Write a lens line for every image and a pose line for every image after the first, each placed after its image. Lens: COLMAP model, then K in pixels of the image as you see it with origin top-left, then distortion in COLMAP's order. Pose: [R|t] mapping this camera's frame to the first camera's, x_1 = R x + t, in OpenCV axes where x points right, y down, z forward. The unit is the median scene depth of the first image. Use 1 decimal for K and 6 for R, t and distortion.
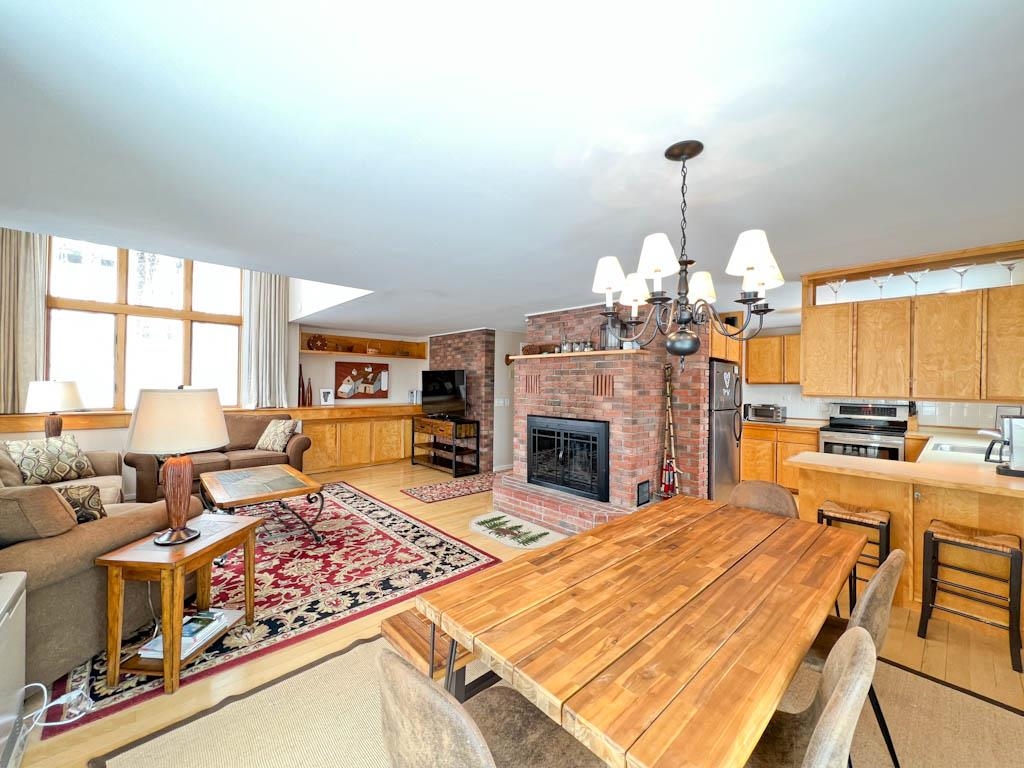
lens RADIAL K [[411.0, 0, 508.1], [0, 411.0, 381.7], [0, 0, 1]] dist [0.000521, -0.000256]
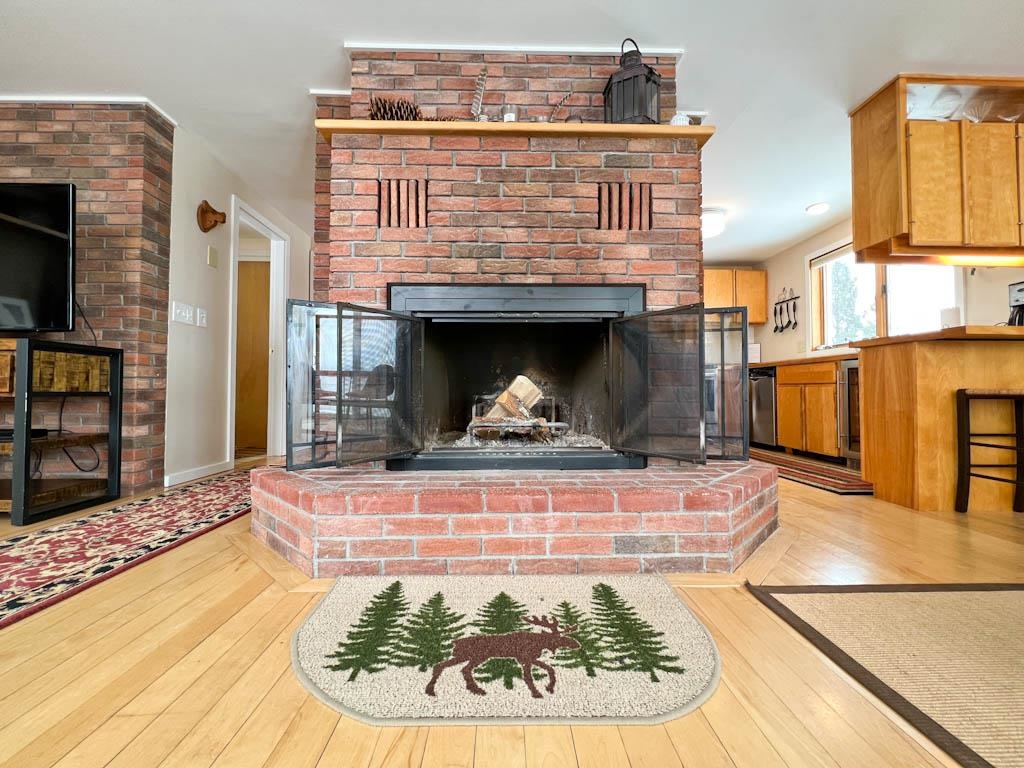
lens RADIAL K [[411.0, 0, 510.4], [0, 411.0, 382.0], [0, 0, 1]] dist [0.000521, -0.000256]
pose [[0.659299, 0.007860, 0.751840, -0.167905], [0.004434, 0.999887, -0.014341, 0.188646], [-0.751868, 0.012788, 0.659190, 0.742869]]
